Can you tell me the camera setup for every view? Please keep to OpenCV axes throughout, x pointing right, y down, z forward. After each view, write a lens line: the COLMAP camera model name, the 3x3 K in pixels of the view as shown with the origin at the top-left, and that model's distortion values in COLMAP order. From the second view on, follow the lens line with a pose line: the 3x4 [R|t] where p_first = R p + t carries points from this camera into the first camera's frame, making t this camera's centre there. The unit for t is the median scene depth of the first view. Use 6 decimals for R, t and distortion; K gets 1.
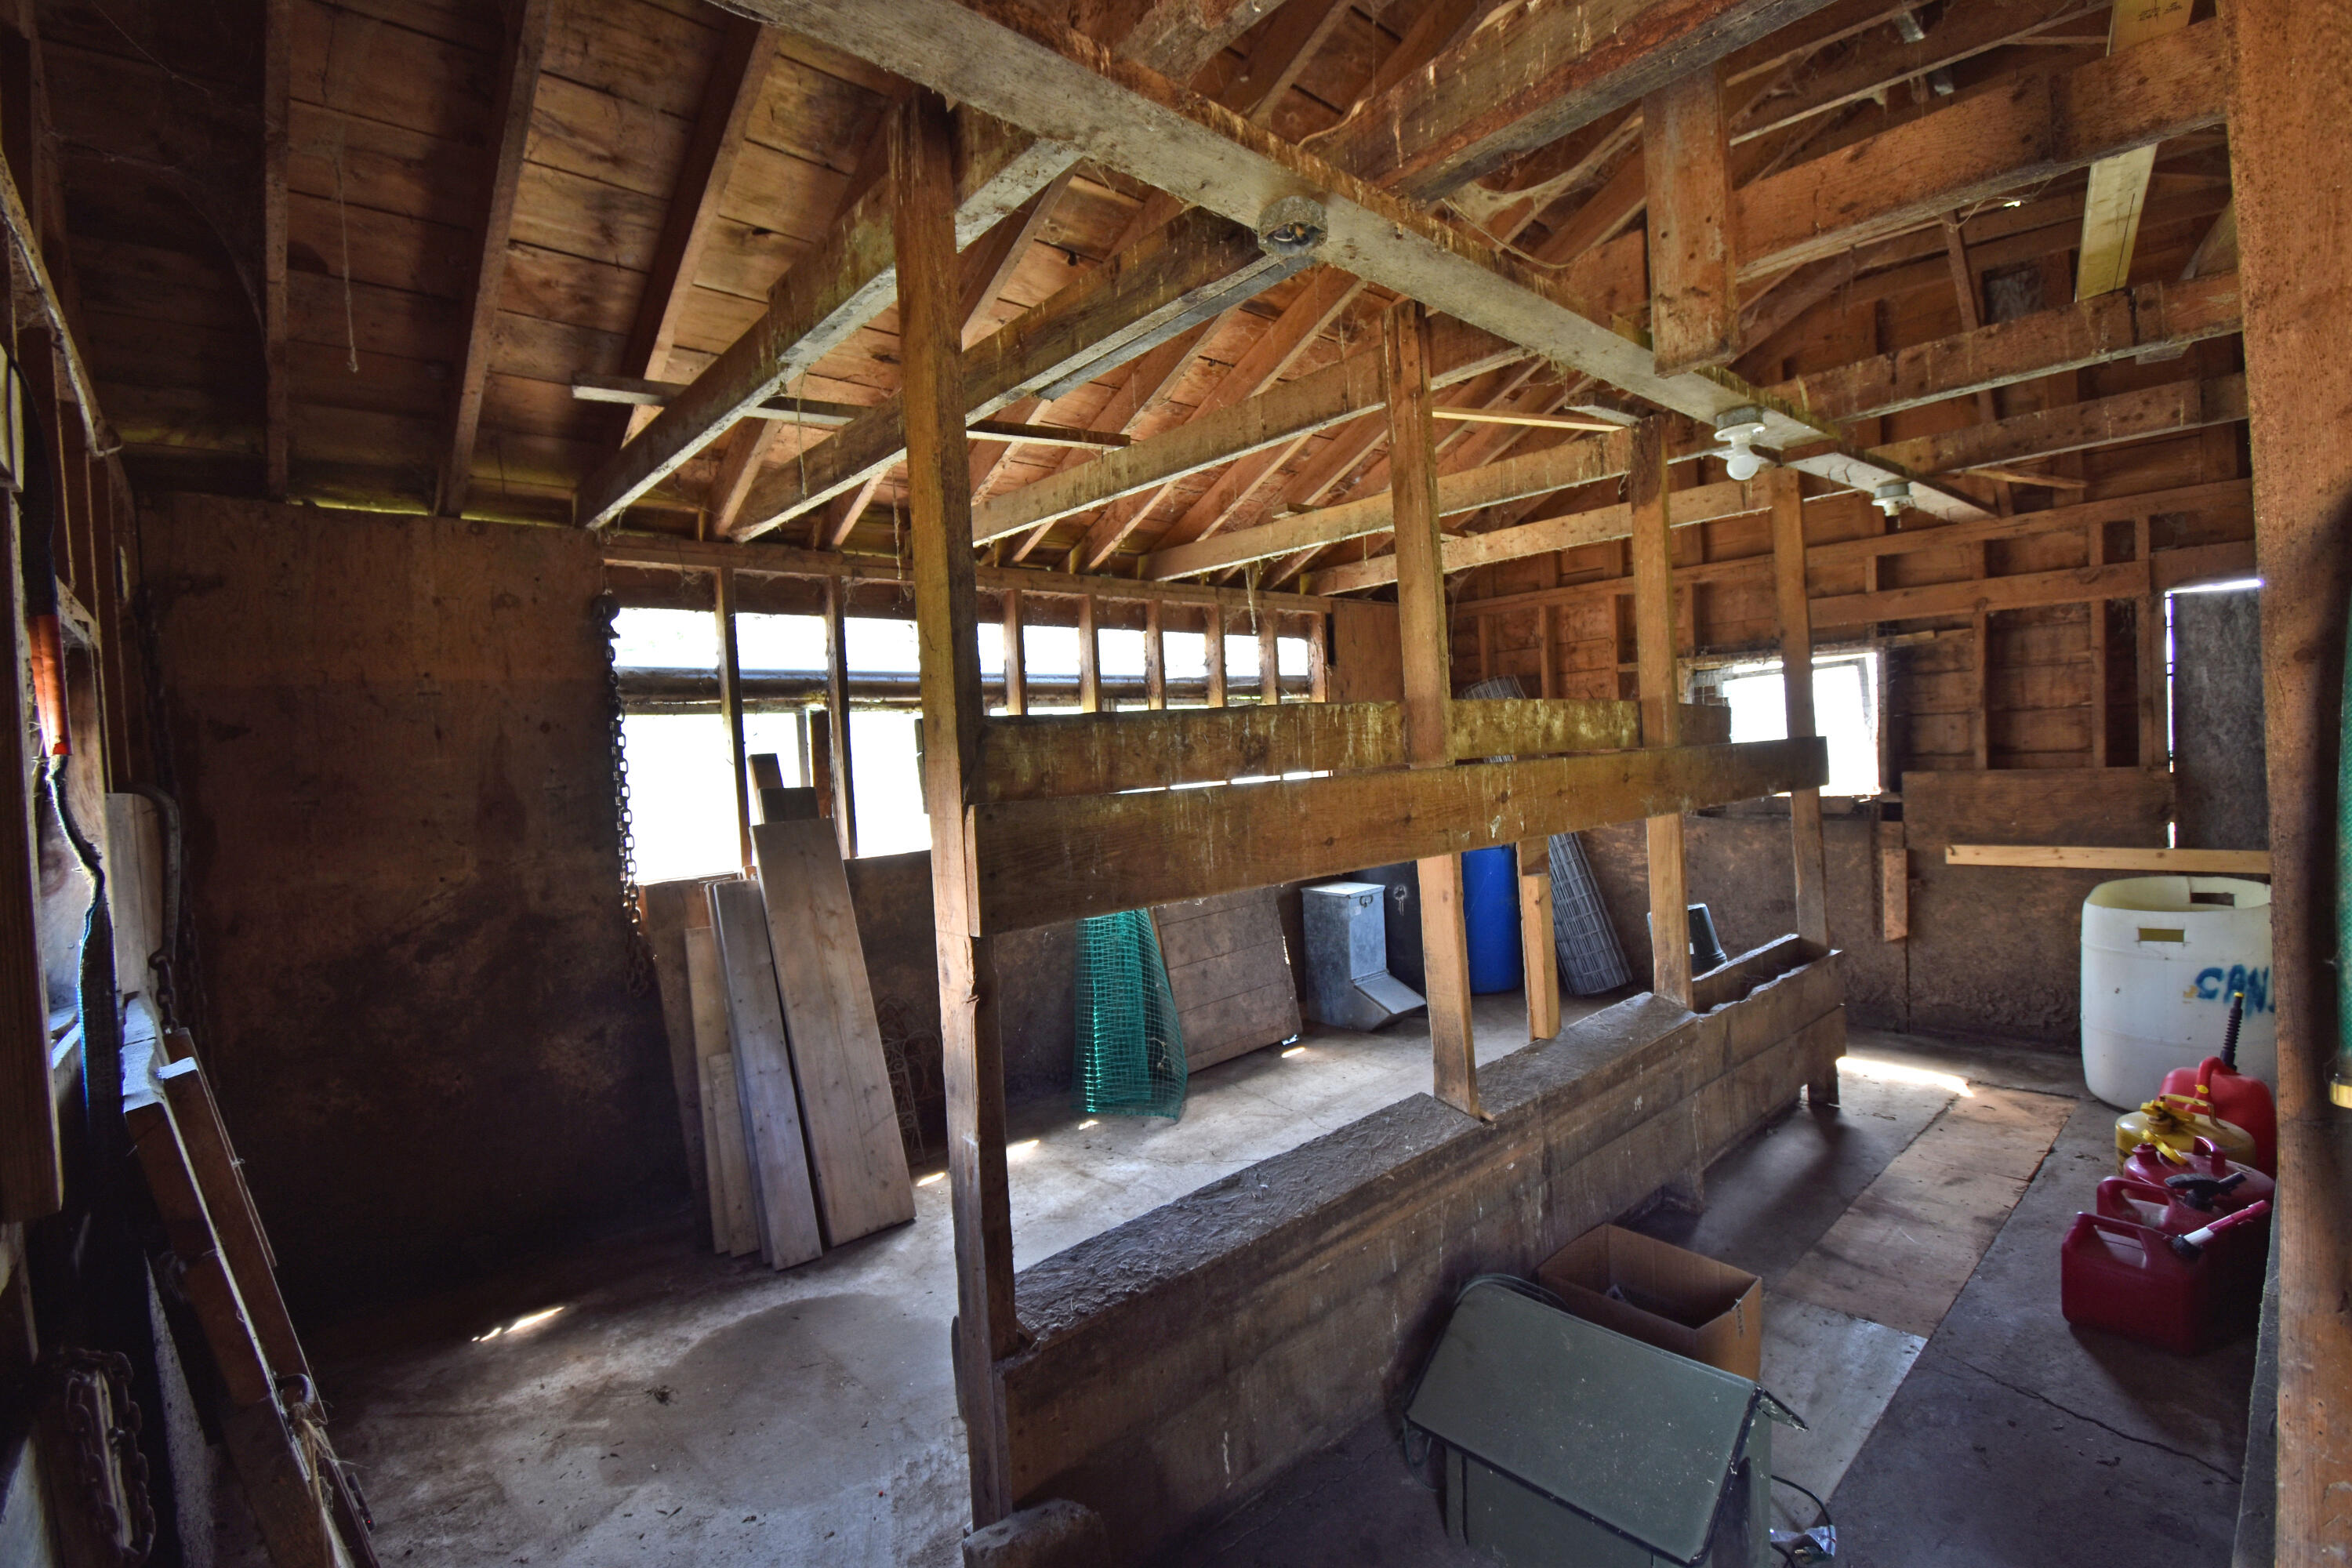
lens RADIAL K [[1037.7, 0, 1170.9], [0, 1037.7, 782.8], [0, 0, 1]] dist [-0.000520, -0.000274]
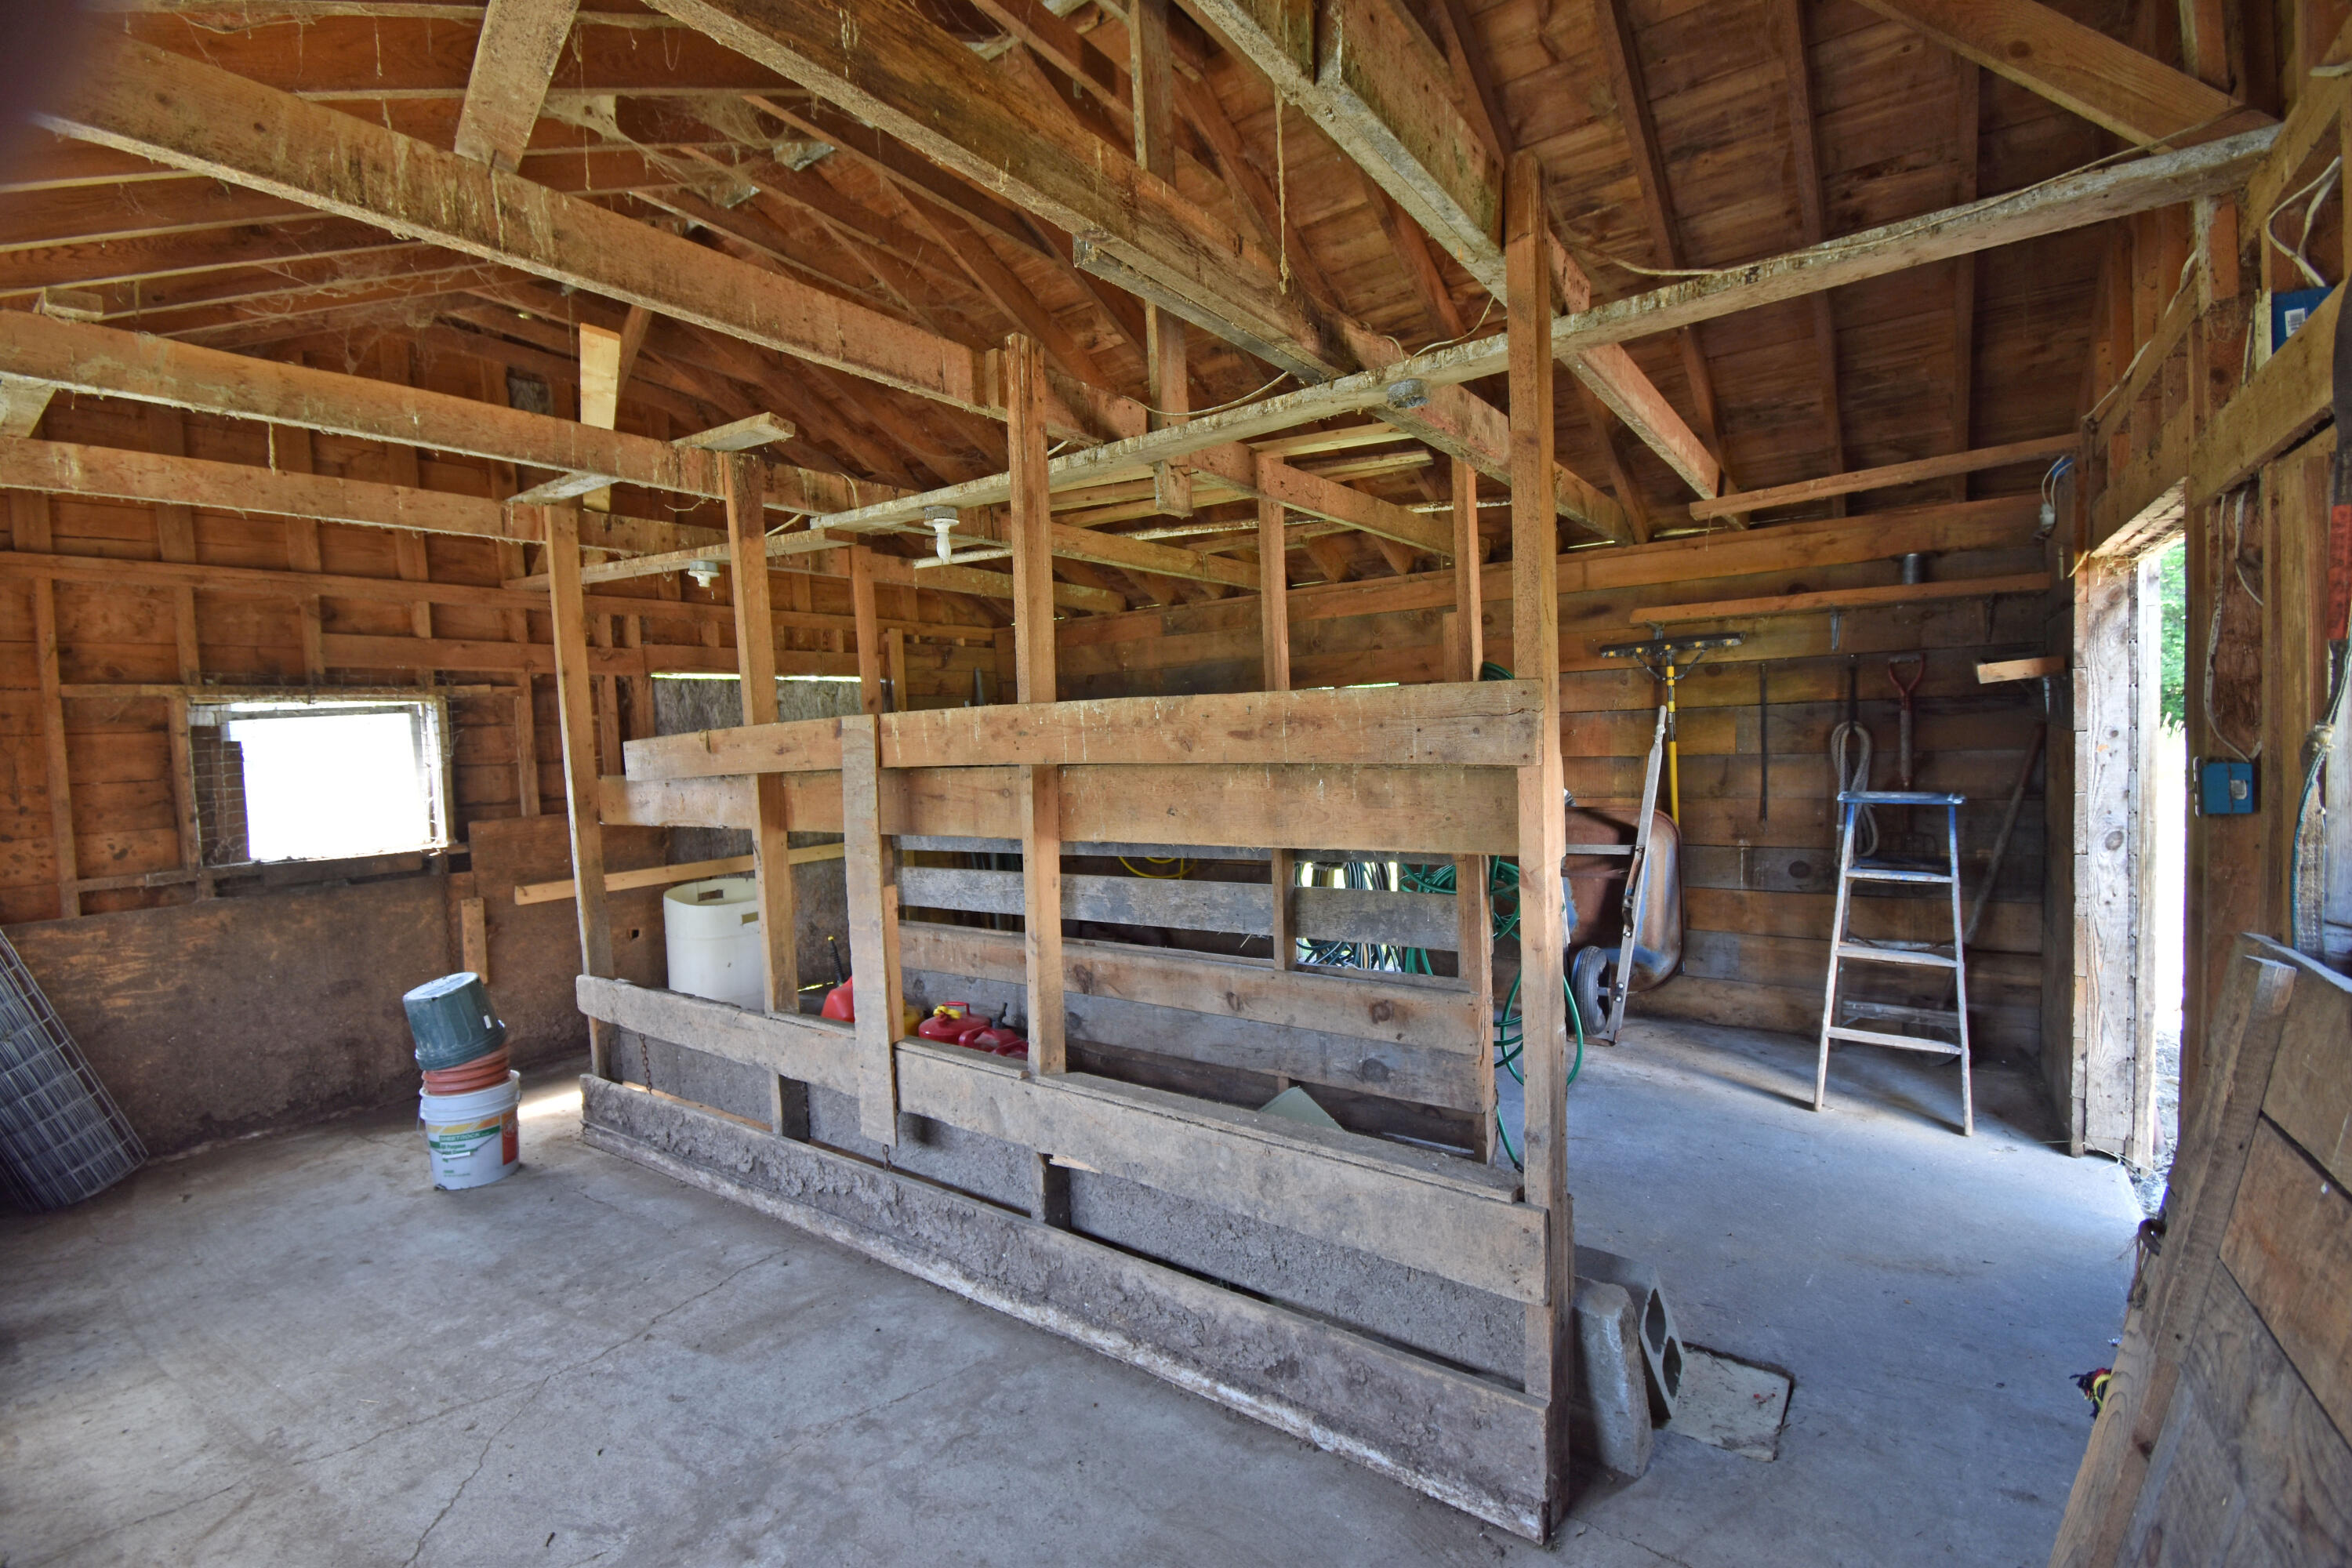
lens RADIAL K [[1037.7, 0, 1171.1], [0, 1037.7, 784.5], [0, 0, 1]] dist [-0.000520, -0.000274]
pose [[-0.203788, 0.012389, 0.978937, -0.417114], [0.083649, 0.996484, 0.004803, 0.005596], [-0.975435, 0.082866, -0.204108, 0.538974]]
